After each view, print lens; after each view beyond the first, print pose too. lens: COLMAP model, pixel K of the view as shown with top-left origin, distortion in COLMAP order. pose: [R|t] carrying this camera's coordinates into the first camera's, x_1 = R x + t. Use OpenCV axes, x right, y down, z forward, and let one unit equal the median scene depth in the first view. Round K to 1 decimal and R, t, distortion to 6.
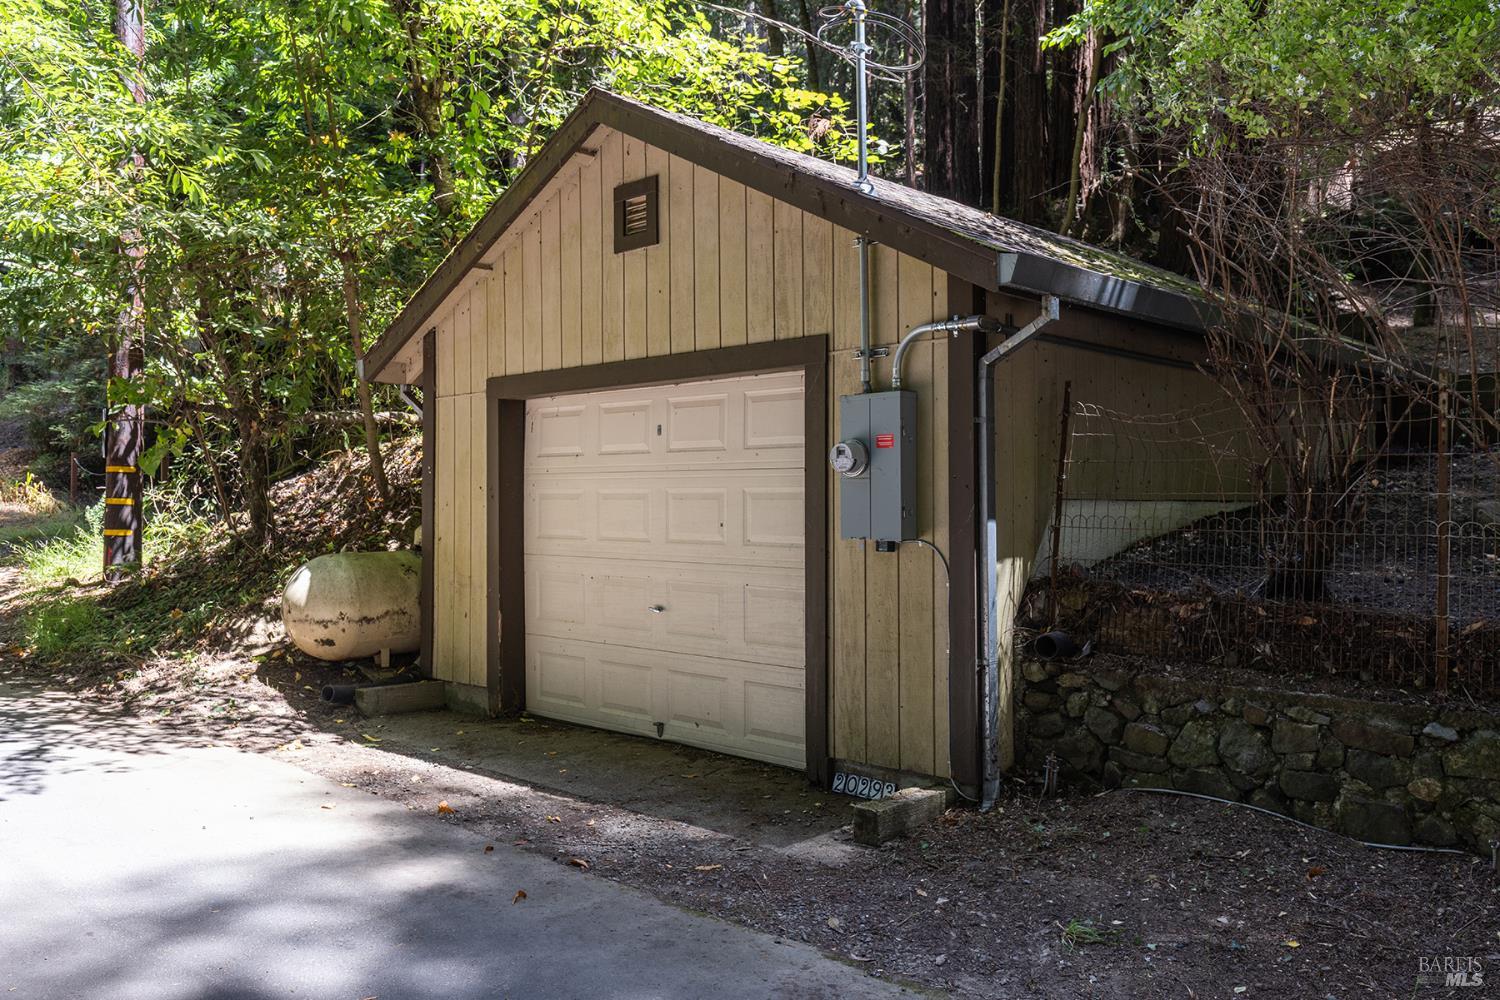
lens RADIAL K [[1244.8, 0, 750.0], [0, 1244.8, 500.0], [0, 0, 1]] dist [0.010887, 0.003167]
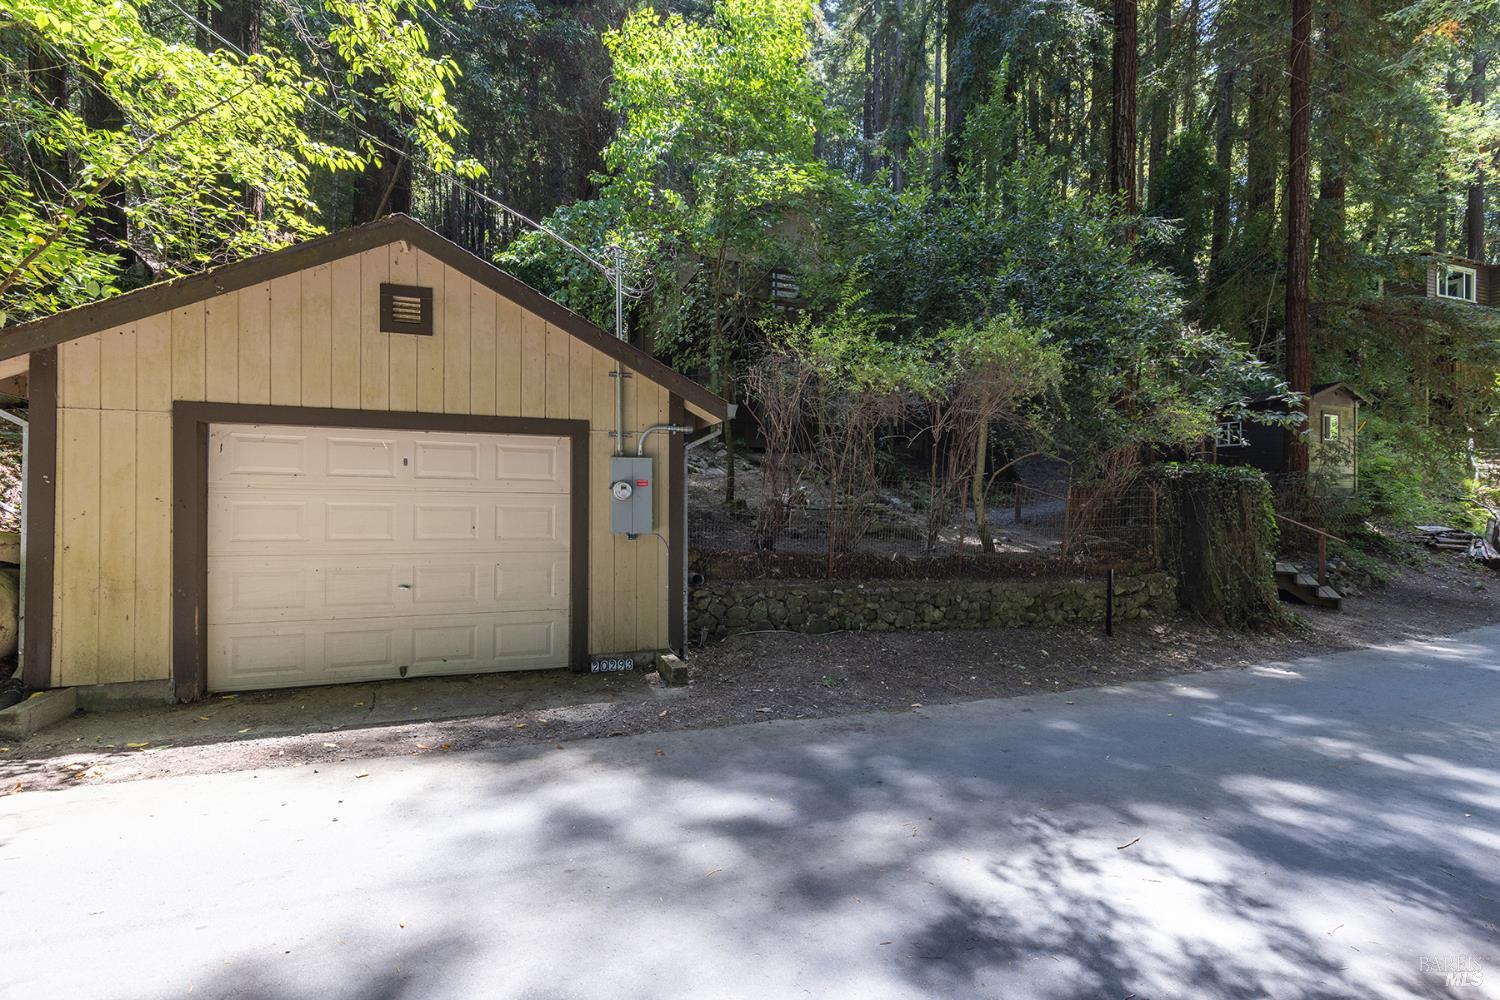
lens RADIAL K [[666.7, 0, 750.0], [0, 666.7, 500.0], [0, 0, 1]] dist [0.025814, -0.000191]
pose [[0.435380, 0.013259, 0.900149, -0.621683], [-0.009571, 0.999903, -0.010099, -0.008917], [-0.900196, -0.004218, 0.435465, 0.320588]]
